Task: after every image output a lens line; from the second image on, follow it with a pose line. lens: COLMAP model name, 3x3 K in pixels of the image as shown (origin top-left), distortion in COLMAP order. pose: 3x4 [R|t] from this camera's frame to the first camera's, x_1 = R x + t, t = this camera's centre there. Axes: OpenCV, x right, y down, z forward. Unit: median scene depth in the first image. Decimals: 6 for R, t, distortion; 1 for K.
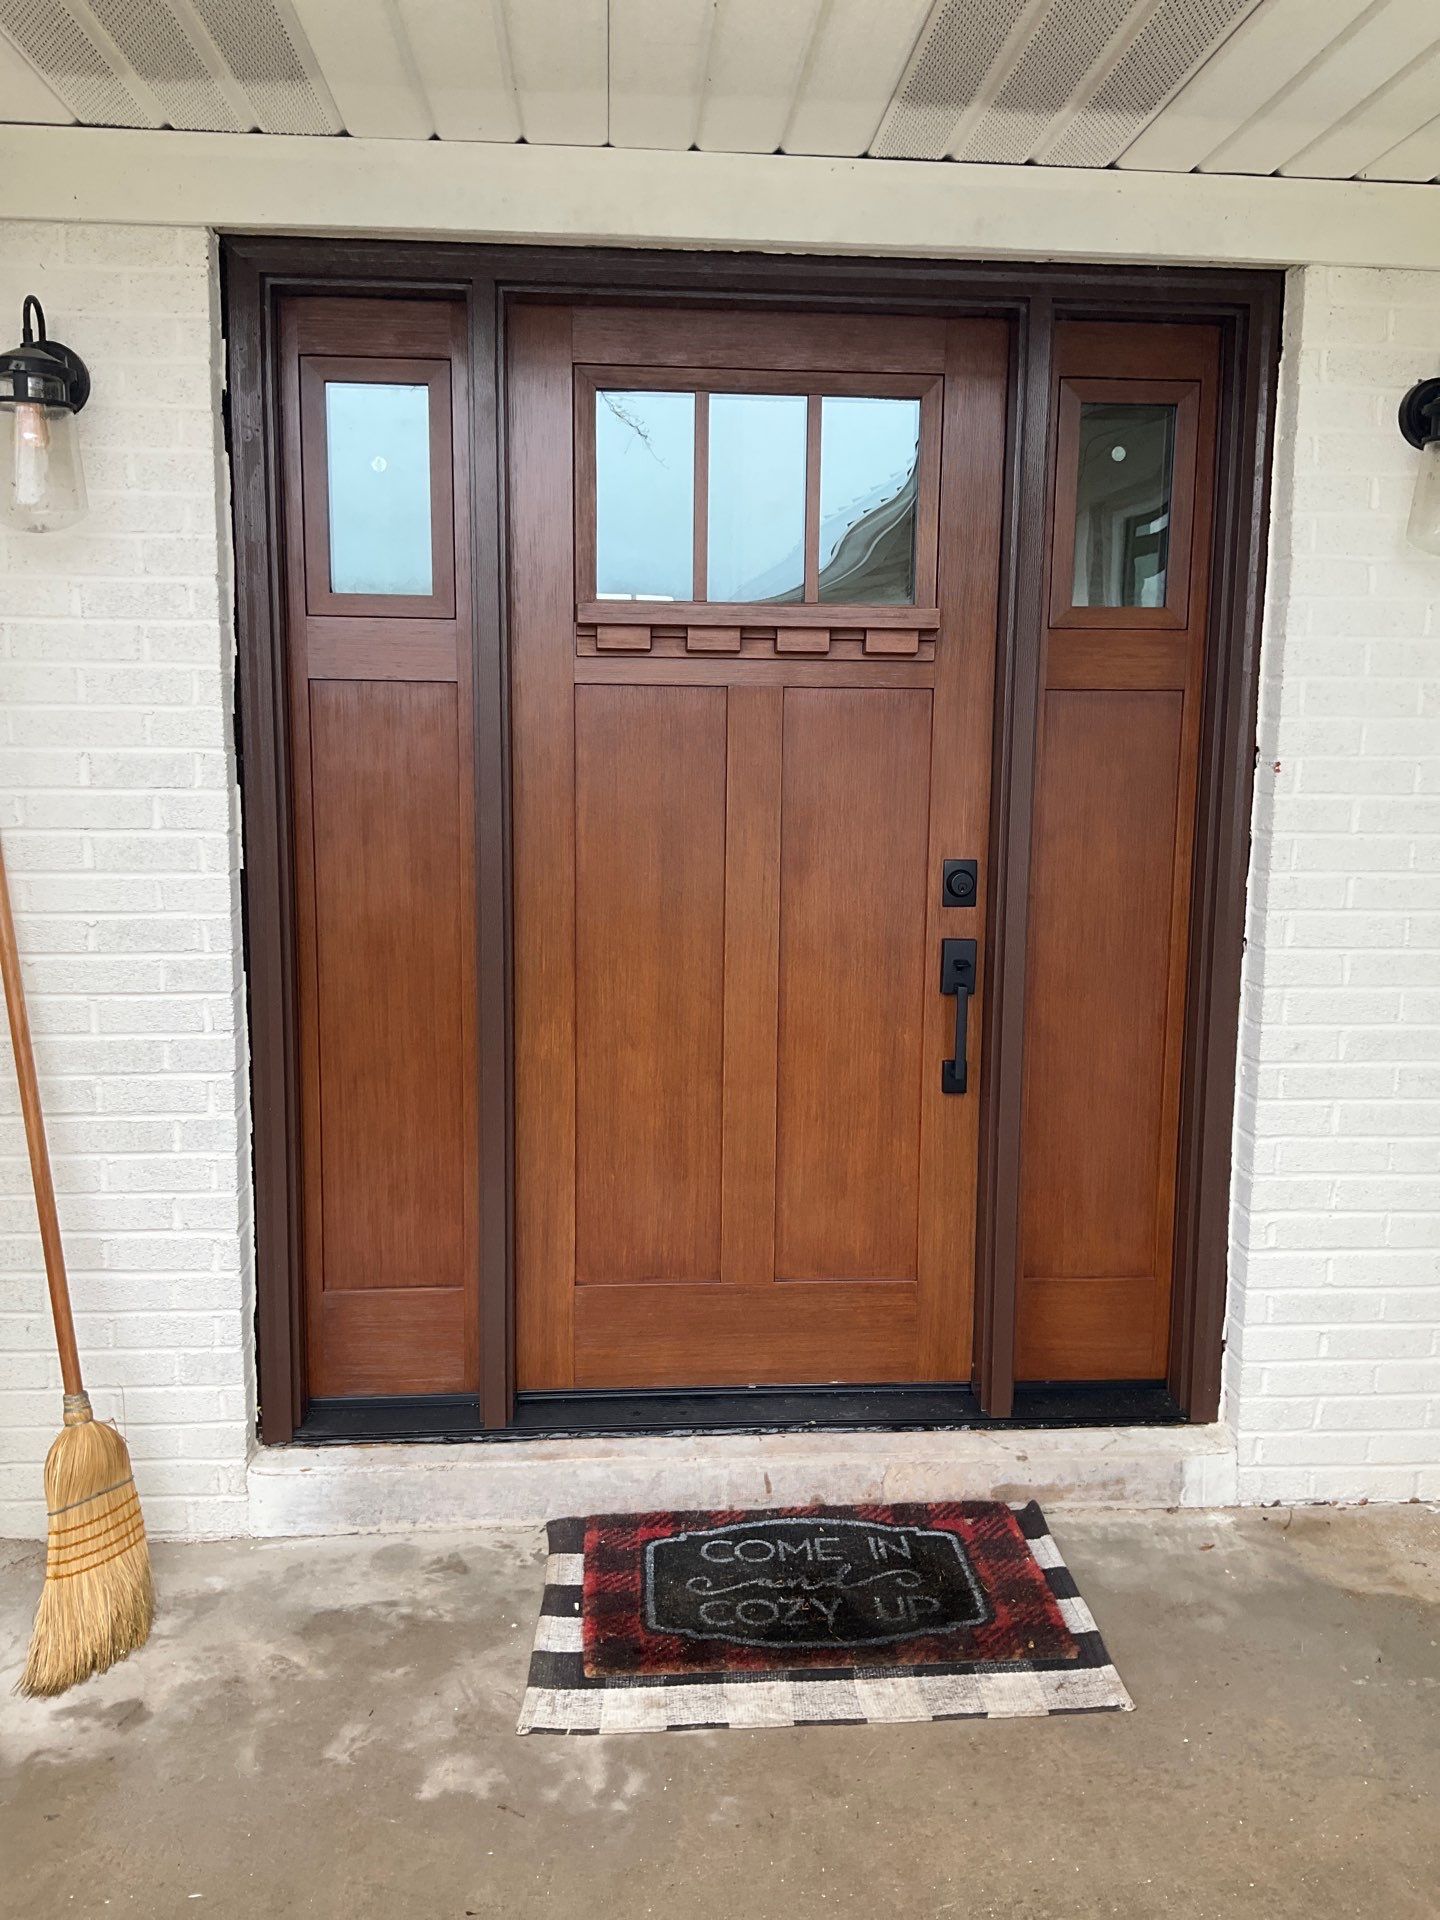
lens RADIAL K [[1577.3, 0, 720.0], [0, 1577.3, 960.0], [0, 0, 1]] dist [0.074006, -0.094736]
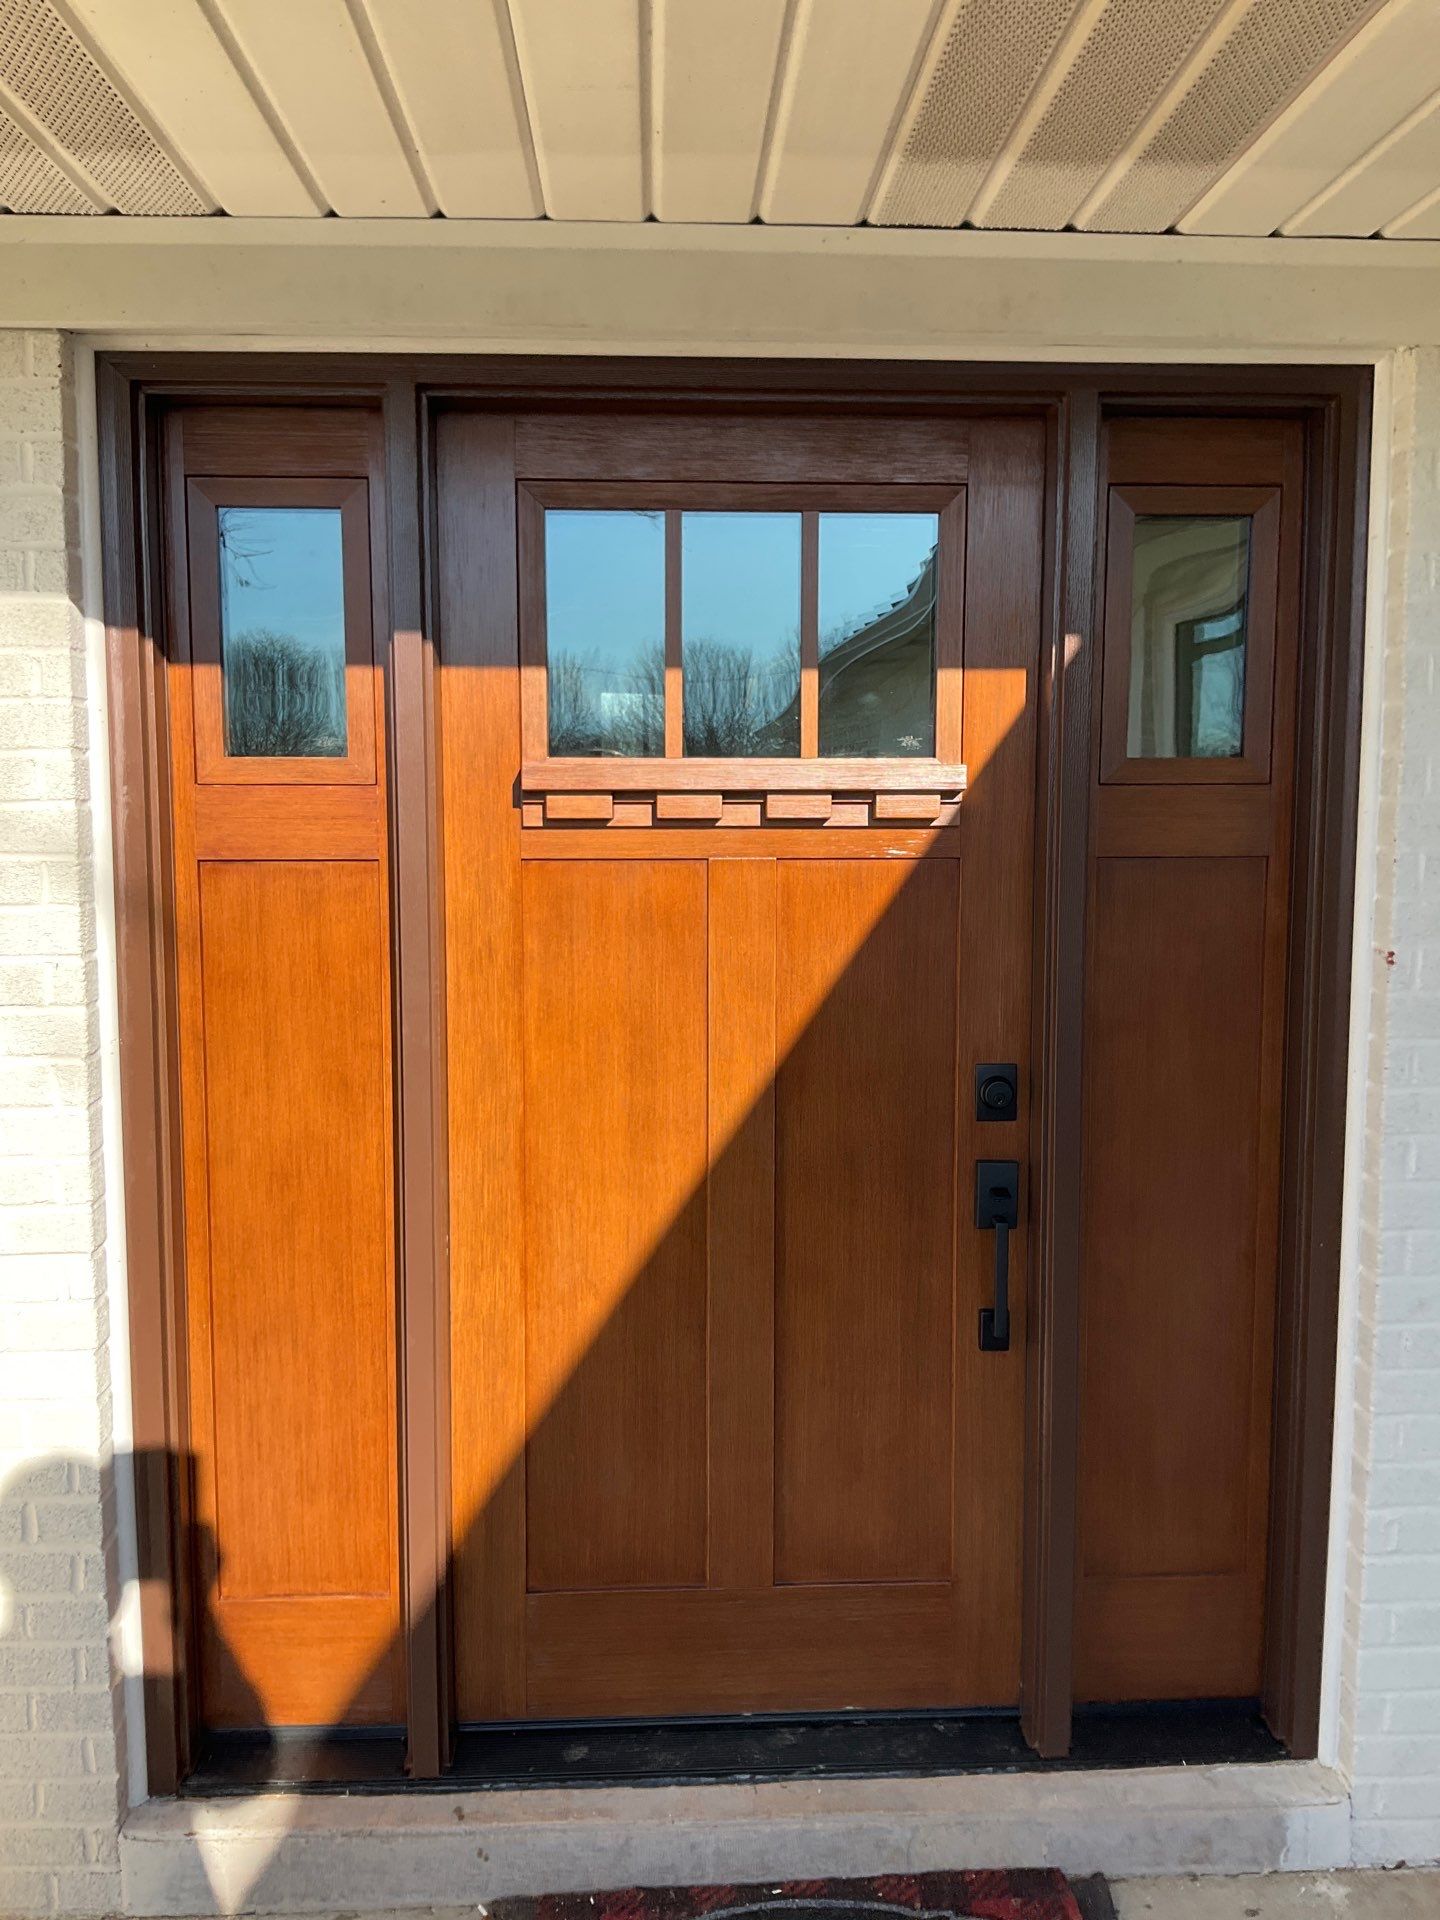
lens RADIAL K [[1514.9, 0, 715.1], [0, 1514.9, 928.3], [0, 0, 1]] dist [0.045247, -0.065509]
pose [[0.999487, -0.006396, -0.031390, 0.032564], [0.005118, 0.999162, -0.040608, -0.104377], [0.031624, 0.040427, 0.998682, 0.214083]]
